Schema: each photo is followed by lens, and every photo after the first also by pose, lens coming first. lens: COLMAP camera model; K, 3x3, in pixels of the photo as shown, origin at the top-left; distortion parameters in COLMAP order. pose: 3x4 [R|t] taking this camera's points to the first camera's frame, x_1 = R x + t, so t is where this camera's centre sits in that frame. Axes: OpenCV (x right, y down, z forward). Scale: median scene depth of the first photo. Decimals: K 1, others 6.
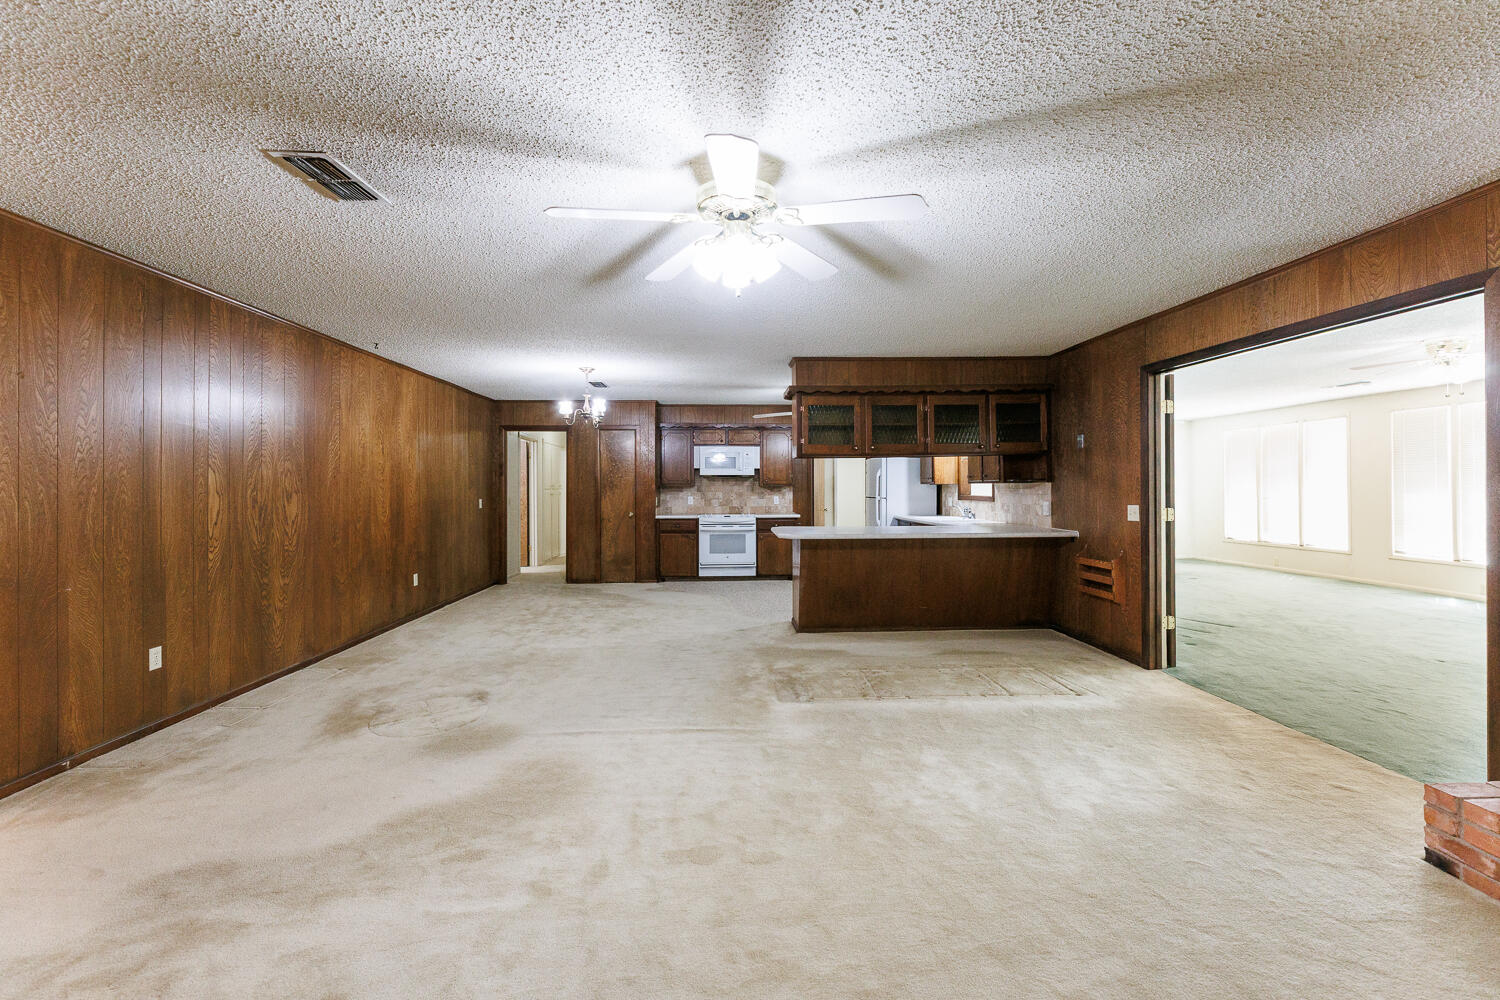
lens RADIAL K [[605.3, 0, 754.5], [0, 605.3, 486.0], [0, 0, 1]] dist [-0.001581, 0.000432]
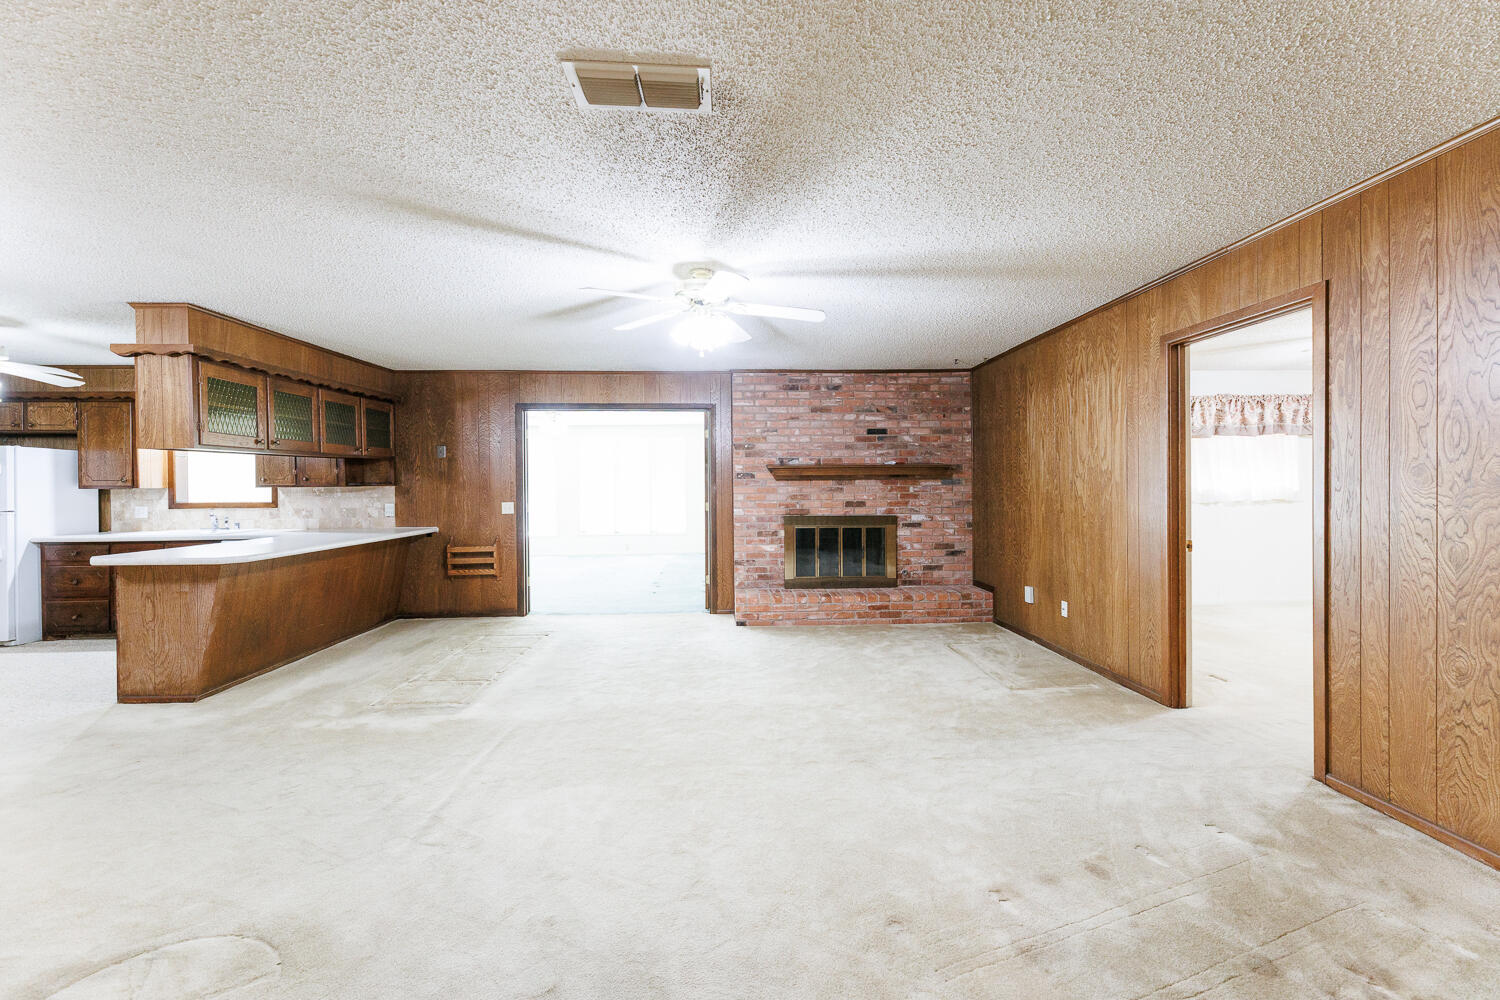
lens RADIAL K [[605.3, 0, 750.5], [0, 605.3, 489.4], [0, 0, 1]] dist [-0.001581, 0.000432]
pose [[0.009010, -0.003113, 0.999955, -0.411969], [0.007418, 0.999968, 0.003046, 0.001074], [-0.999932, 0.007390, 0.009033, 0.237695]]
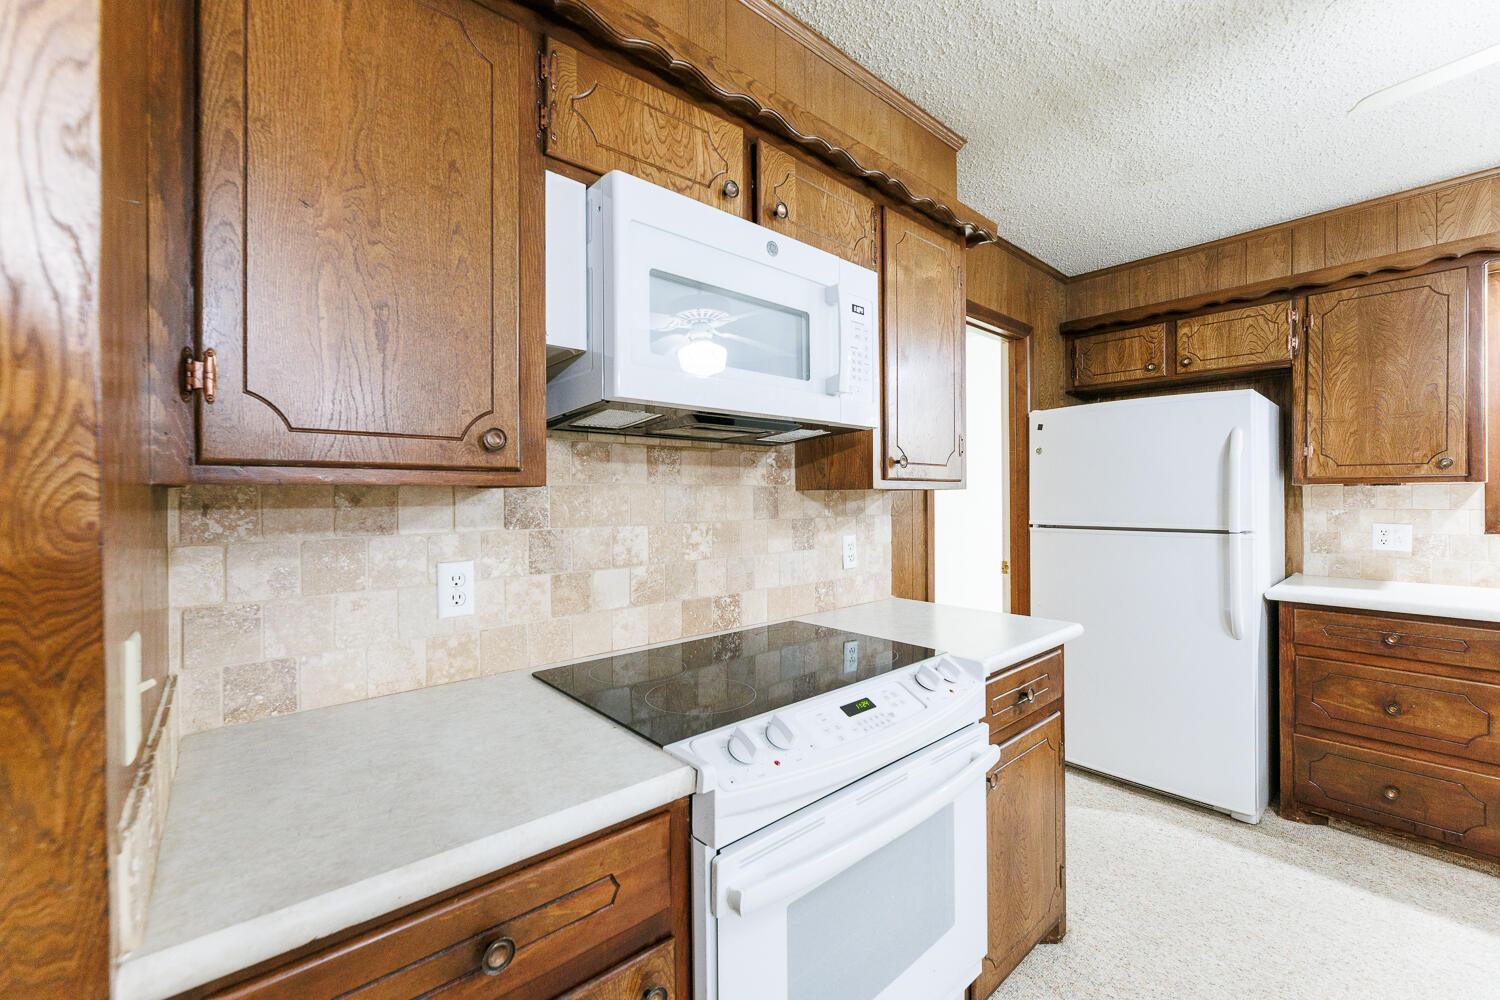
lens RADIAL K [[605.3, 0, 747.4], [0, 605.3, 497.6], [0, 0, 1]] dist [-0.001581, 0.000432]
pose [[0.790795, -0.003019, 0.612074, -0.154689], [0.003076, 0.999995, 0.000959, 0.002697], [-0.612073, 0.001124, 0.790800, 0.942434]]
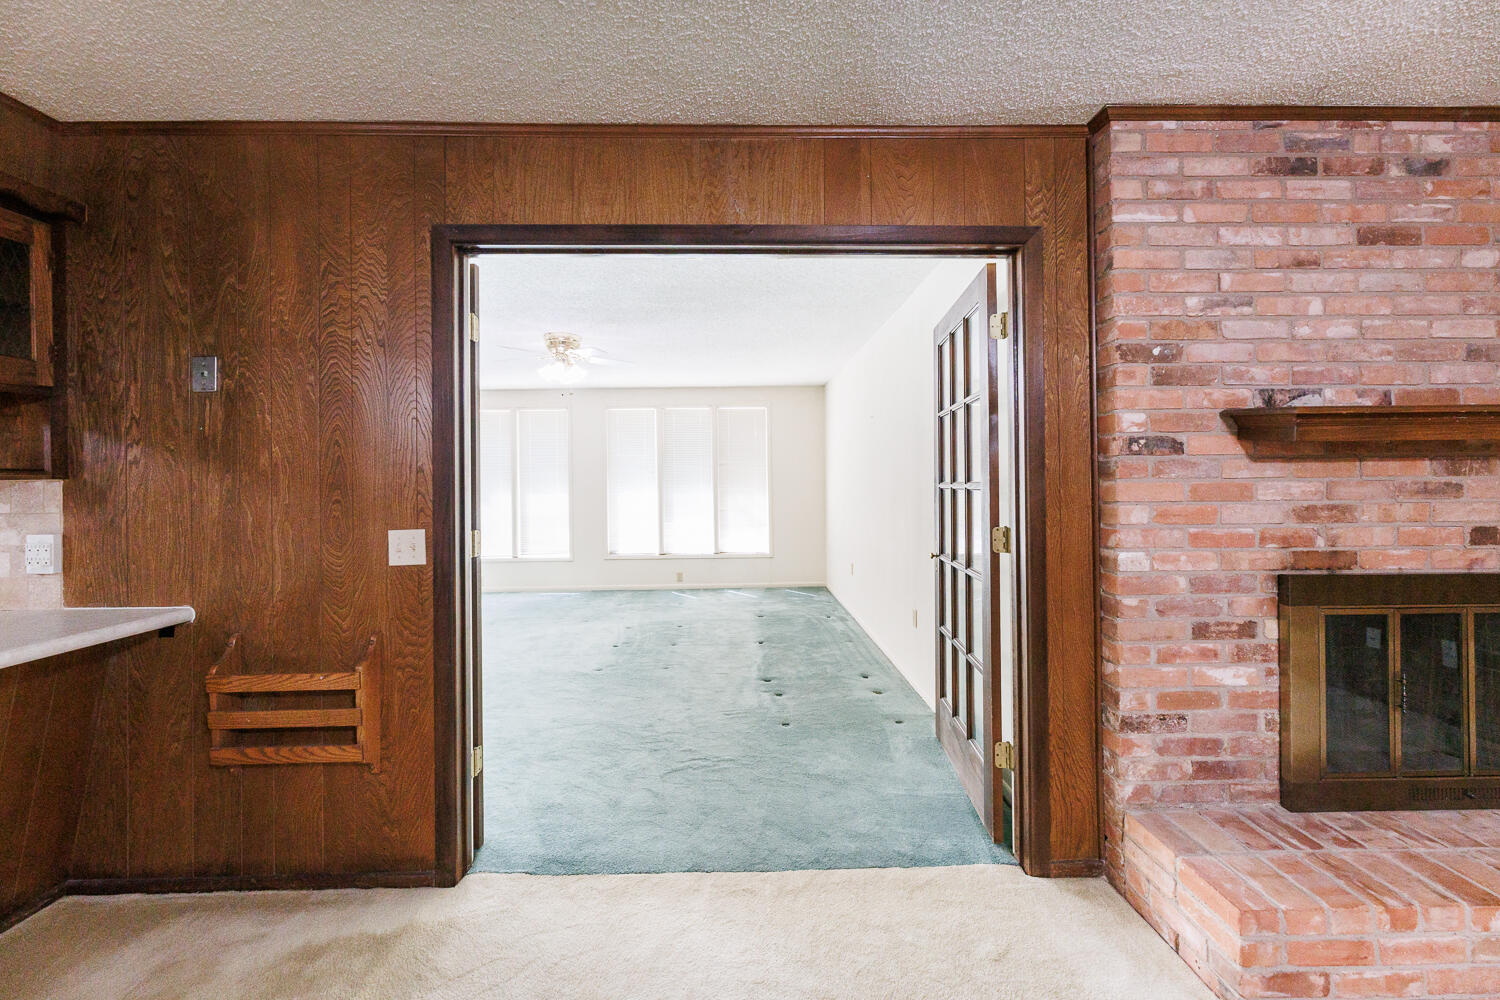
lens RADIAL K [[605.3, 0, 748.7], [0, 605.3, 479.2], [0, 0, 1]] dist [-0.001581, 0.000432]
pose [[0.038199, 0.009824, 0.999222, 0.103635], [0.008847, 0.999909, -0.010169, 0.000530], [-0.999231, 0.009229, 0.038108, 0.401028]]
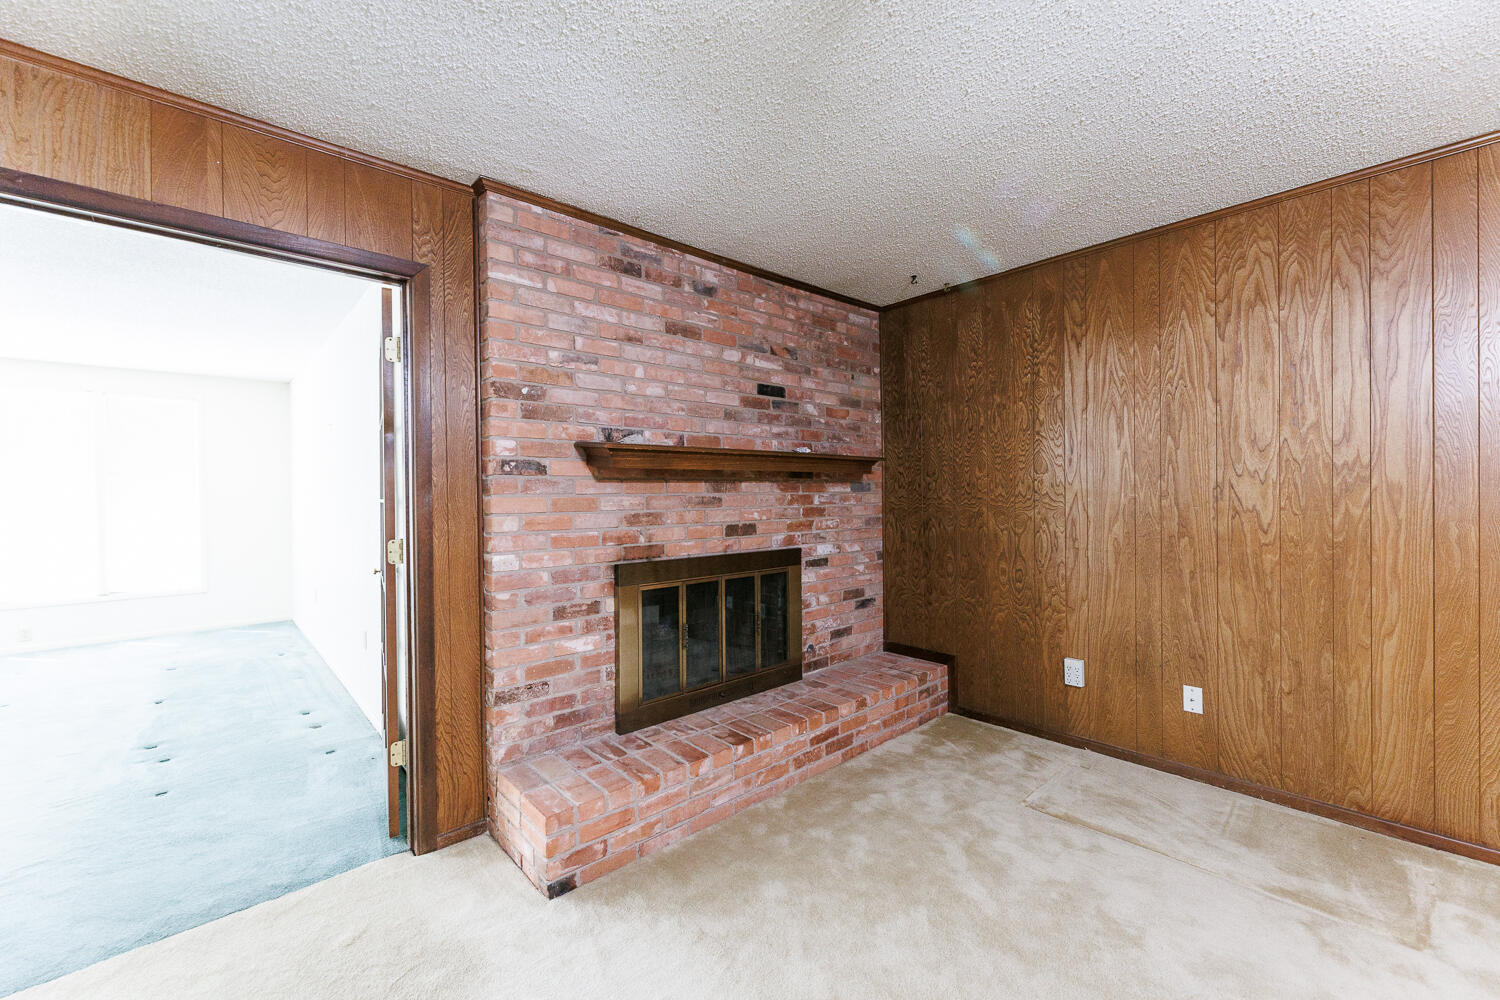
lens RADIAL K [[605.3, 0, 755.3], [0, 605.3, 497.9], [0, 0, 1]] dist [-0.001581, 0.000432]
pose [[-0.631030, 0.002577, 0.775754, 0.049622], [0.010965, 0.999924, 0.005598, 0.000615], [-0.775681, 0.012039, -0.631011, 0.348263]]
